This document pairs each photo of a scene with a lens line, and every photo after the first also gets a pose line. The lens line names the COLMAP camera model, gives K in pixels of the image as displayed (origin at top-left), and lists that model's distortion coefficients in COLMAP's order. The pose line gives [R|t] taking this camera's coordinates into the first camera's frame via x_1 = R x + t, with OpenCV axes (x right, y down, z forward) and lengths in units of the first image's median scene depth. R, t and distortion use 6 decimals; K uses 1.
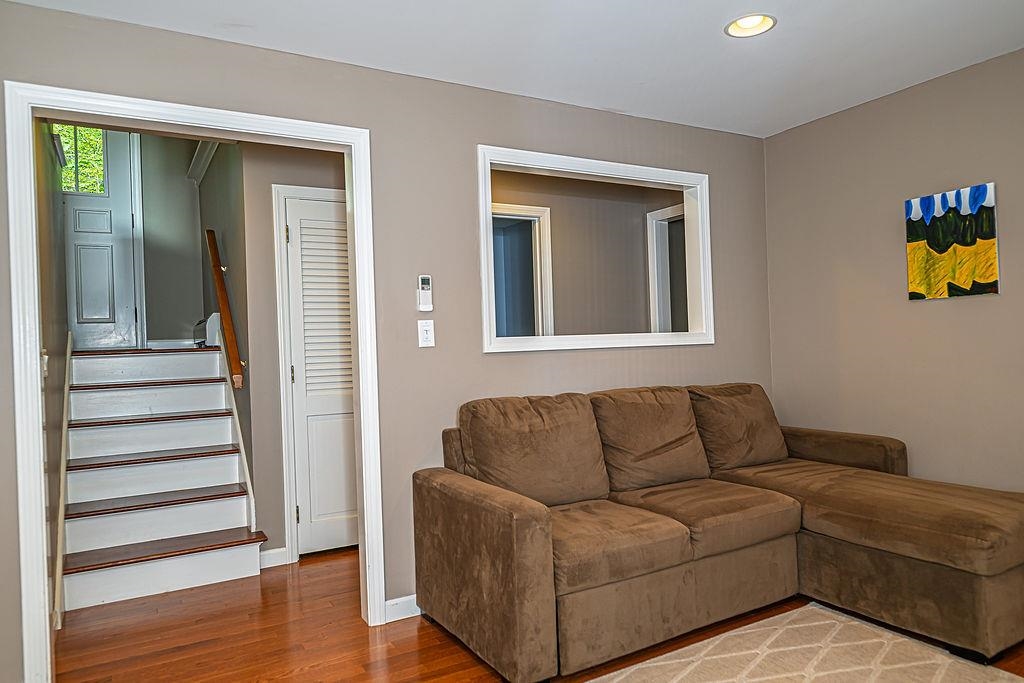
lens RADIAL K [[683.1, 0, 512.3], [0, 683.1, 340.3], [0, 0, 1]] dist [0.000101, -0.000020]
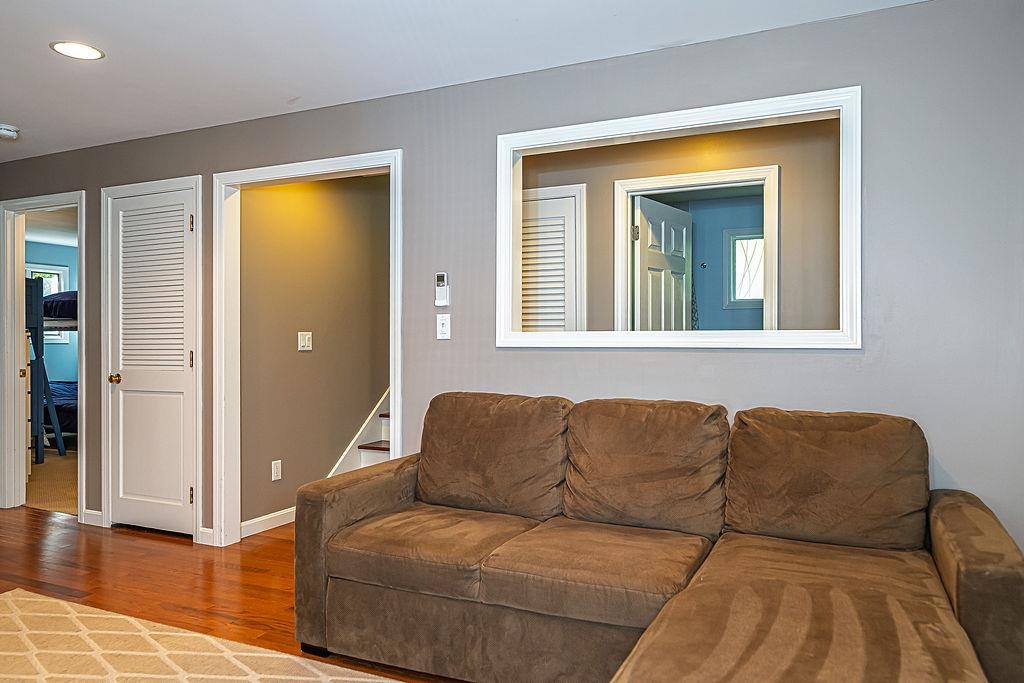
lens RADIAL K [[683.1, 0, 512.5], [0, 683.1, 344.6], [0, 0, 1]] dist [0.000101, -0.000020]
pose [[0.570131, 0.037983, -0.820675, 0.780040], [-0.014826, 0.999244, 0.035947, -0.021106], [0.821420, -0.008327, 0.570263, 0.451464]]
